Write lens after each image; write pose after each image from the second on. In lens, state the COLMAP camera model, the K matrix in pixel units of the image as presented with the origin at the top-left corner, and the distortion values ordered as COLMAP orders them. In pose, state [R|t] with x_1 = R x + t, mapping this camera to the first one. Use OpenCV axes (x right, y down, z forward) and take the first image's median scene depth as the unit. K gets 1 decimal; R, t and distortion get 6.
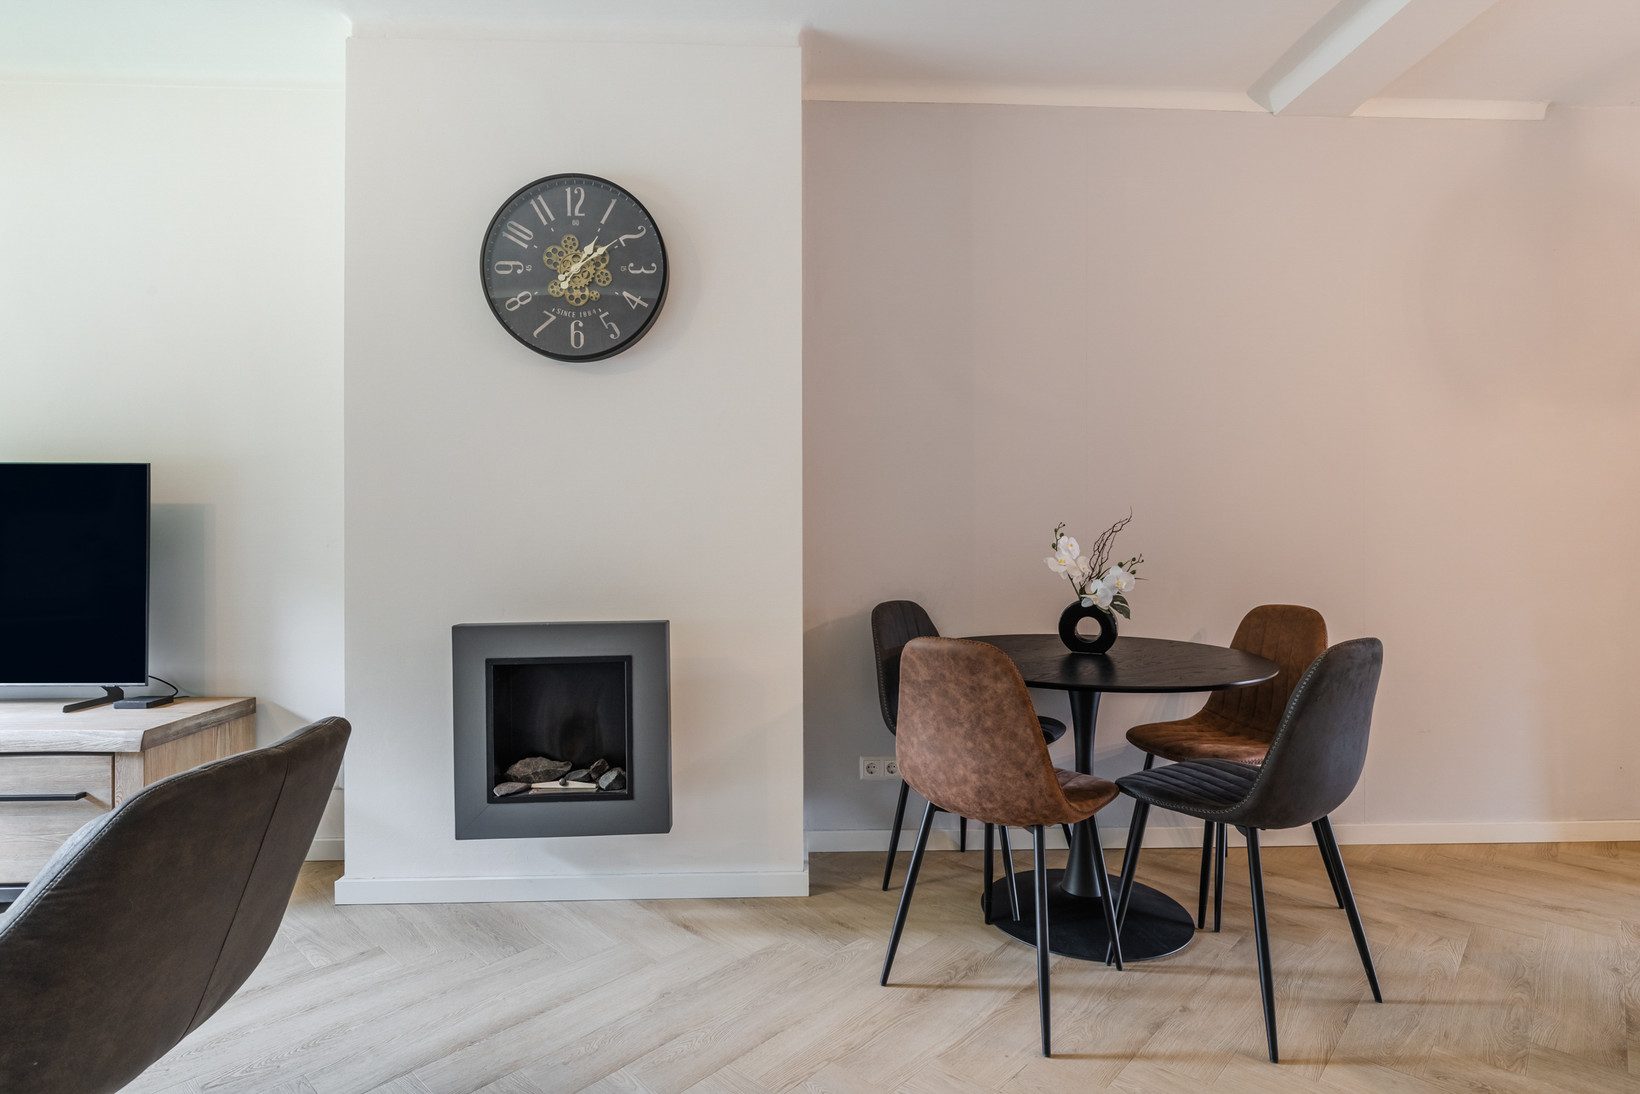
lens RADIAL K [[840.5, 0, 823.9], [0, 840.5, 539.2], [0, 0, 1]] dist [-0.002026, 0.000653]
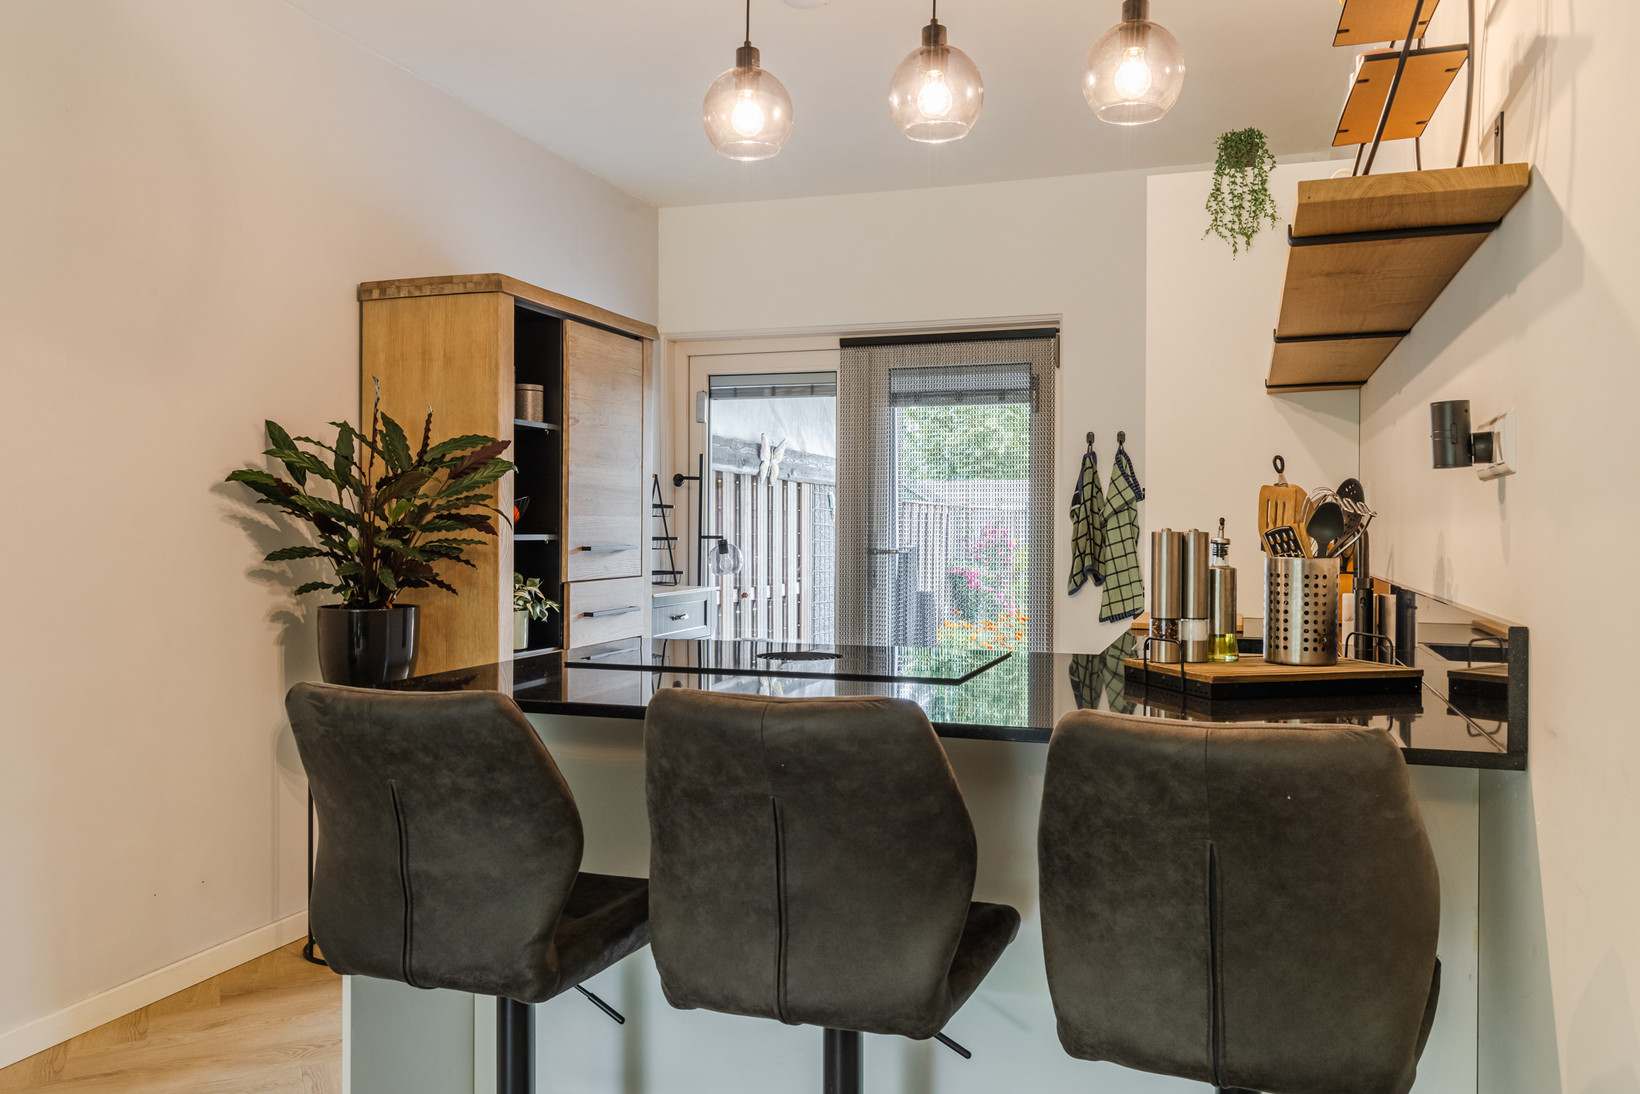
lens RADIAL K [[1245.8, 0, 820.0], [0, 1245.8, 547.0], [0, 0, 1]] dist [-0.009309, 0.000384]
pose [[0.358067, -0.012415, 0.933613, 0.240010], [-0.003347, 0.999888, 0.014581, -0.037261], [-0.933690, -0.008346, 0.357986, 0.153628]]
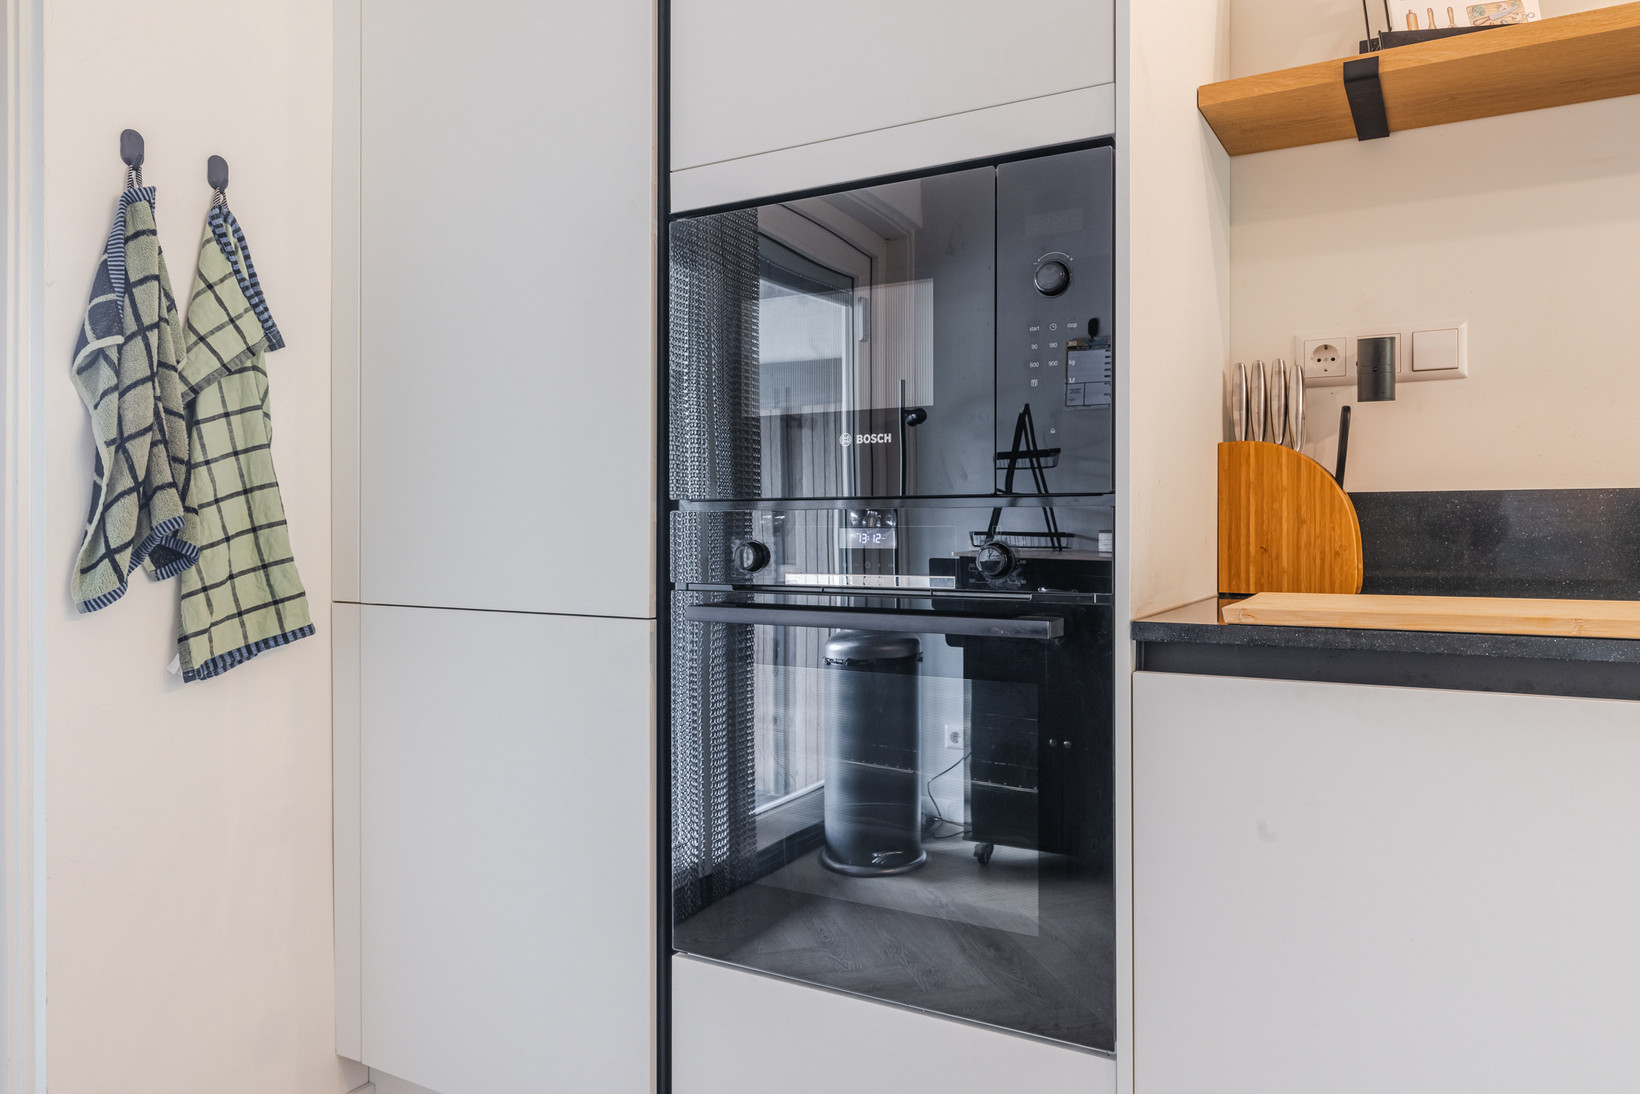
lens RADIAL K [[1103.8, 0, 882.9], [0, 1103.8, 524.4], [0, 0, 1]] dist [-0.001030, -0.001598]
pose [[-0.853041, 0.002717, 0.521836, 1.630734], [0.003001, 0.999995, -0.000301, 0.024821], [-0.521835, 0.001309, -0.853045, 0.781202]]
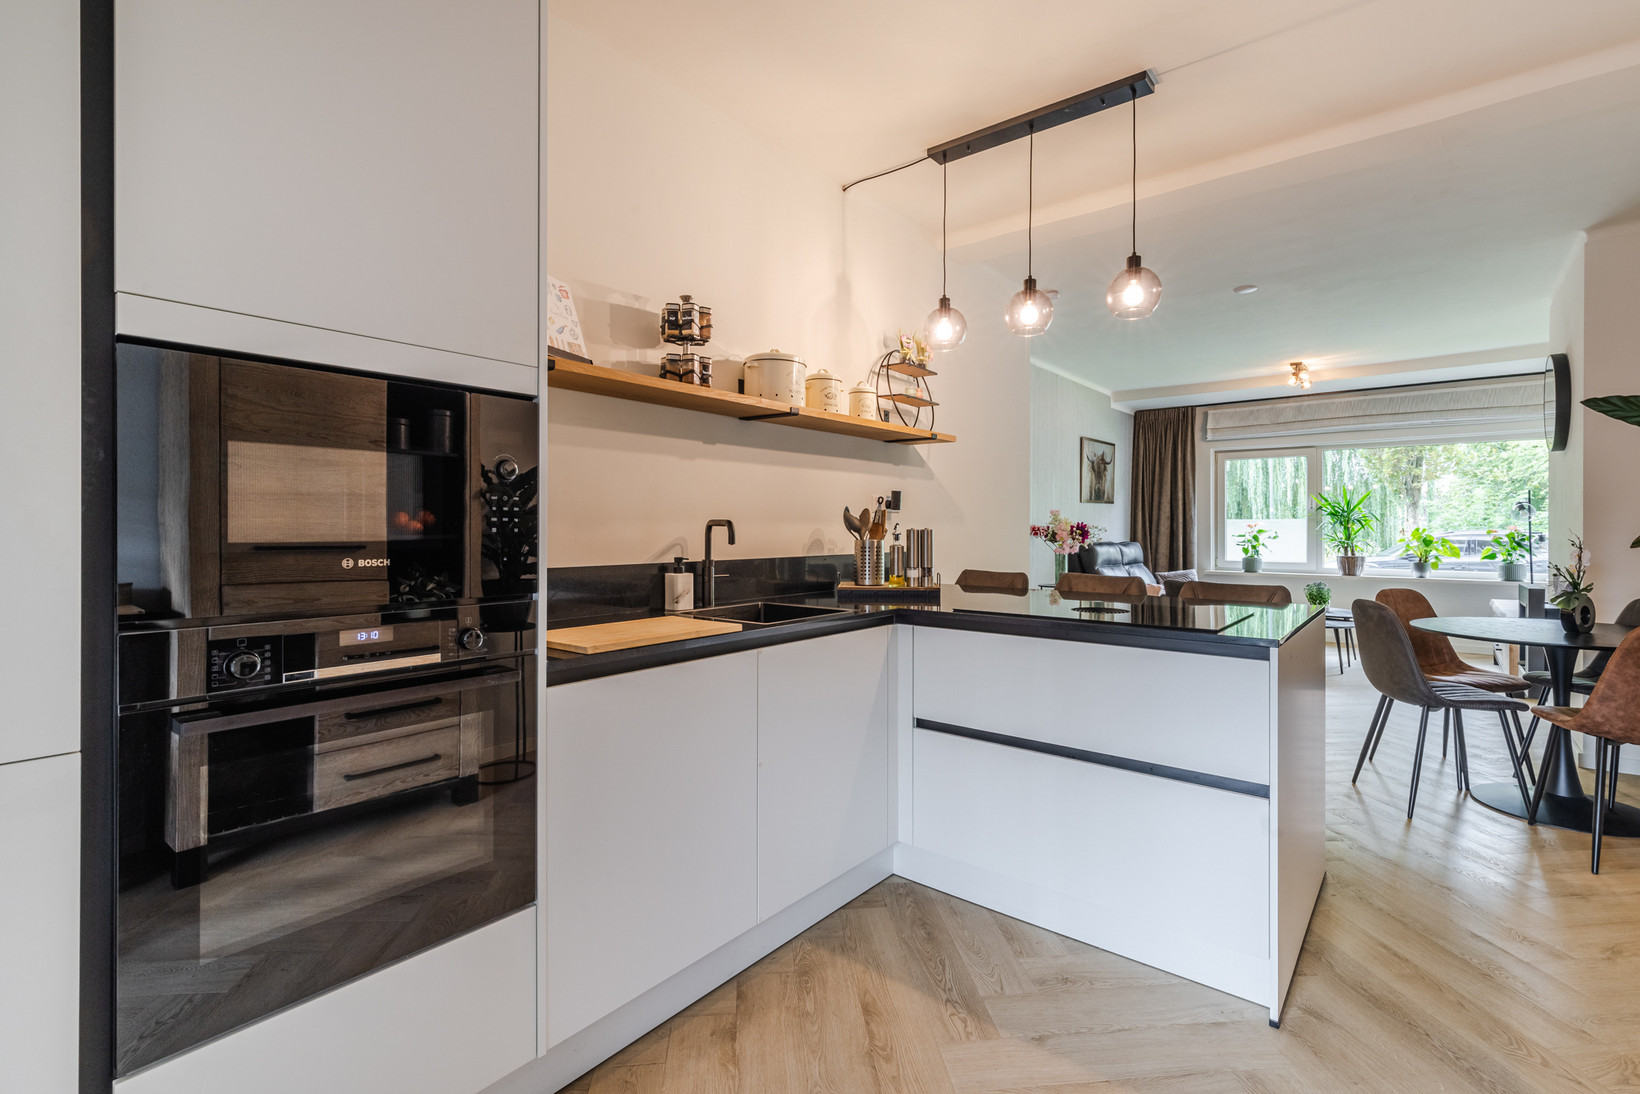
lens RADIAL K [[739.1, 0, 818.4], [0, 739.1, 528.6], [0, 0, 1]] dist [0.000489, 0.000201]
pose [[-0.665564, 0.002082, -0.746338, 2.078253], [-0.000834, 0.999993, 0.003533, -0.041248], [0.746340, 0.002974, -0.665558, 0.872607]]
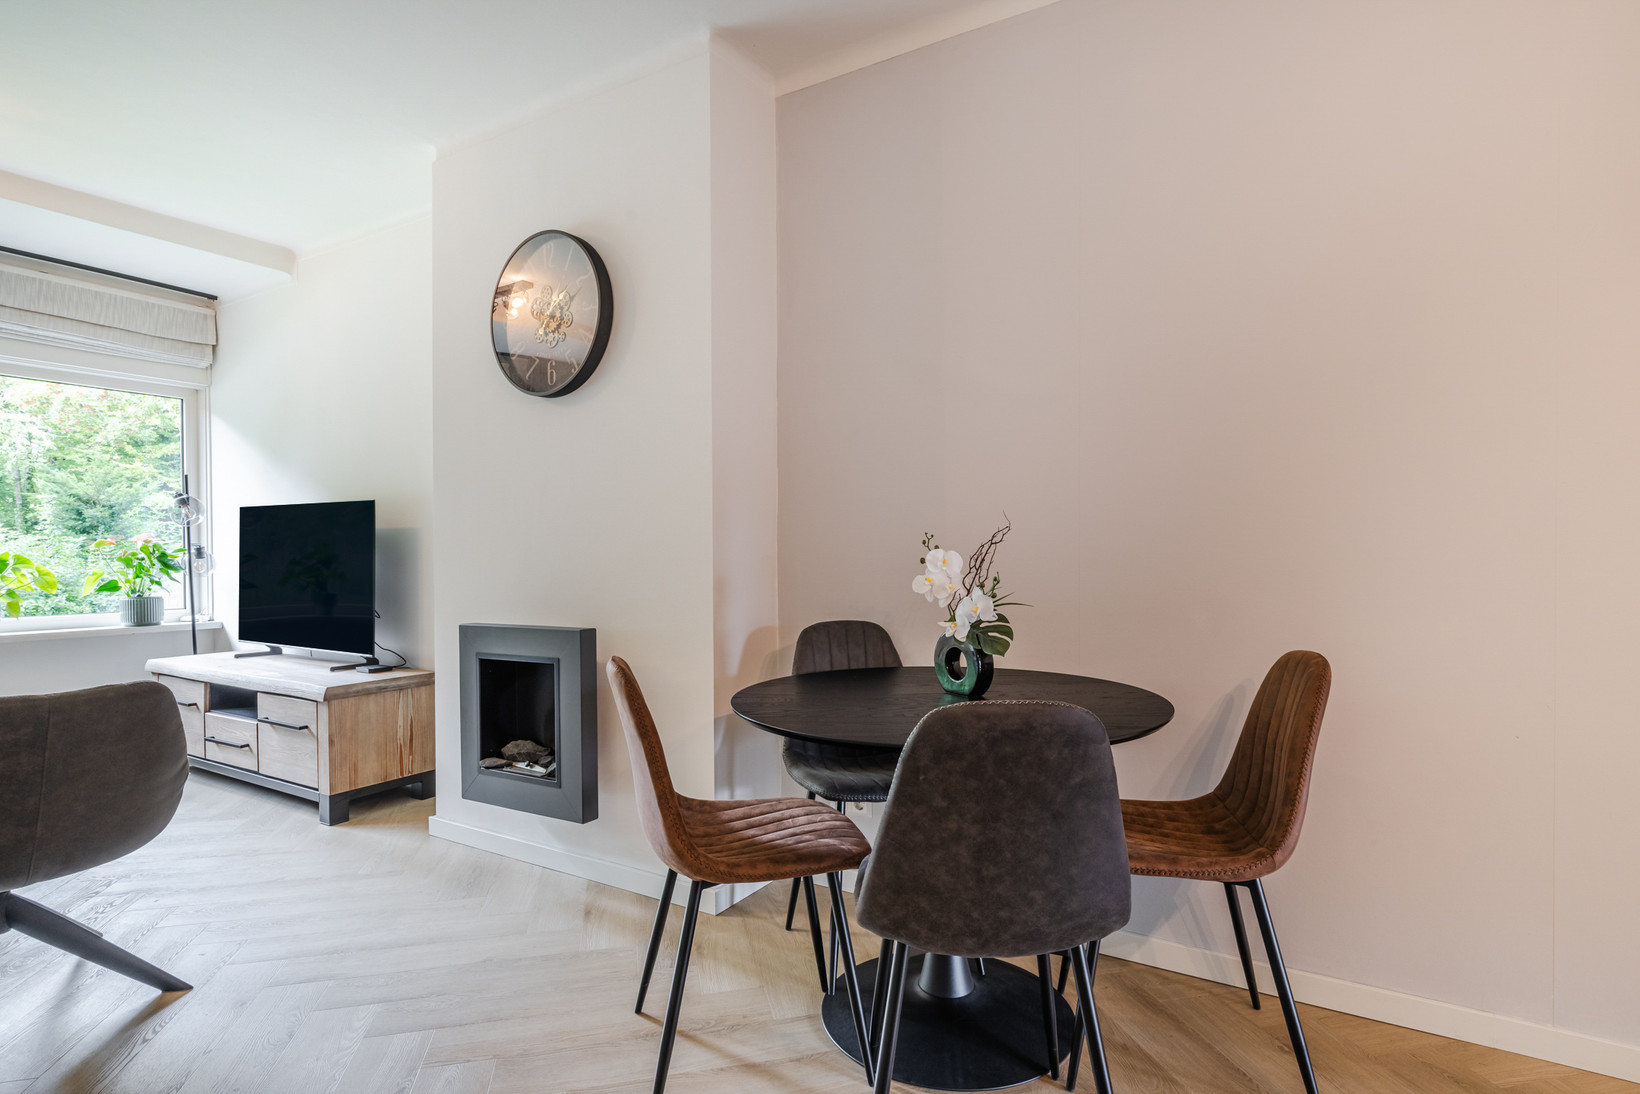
lens RADIAL K [[846.0, 0, 826.5], [0, 846.0, 559.2], [0, 0, 1]] dist [0.002128, 0.000808]
pose [[0.831006, 0.003108, -0.556255, 0.655991], [0.001320, 0.999971, 0.007559, -0.000068], [0.556262, -0.007016, 0.830978, 0.257314]]
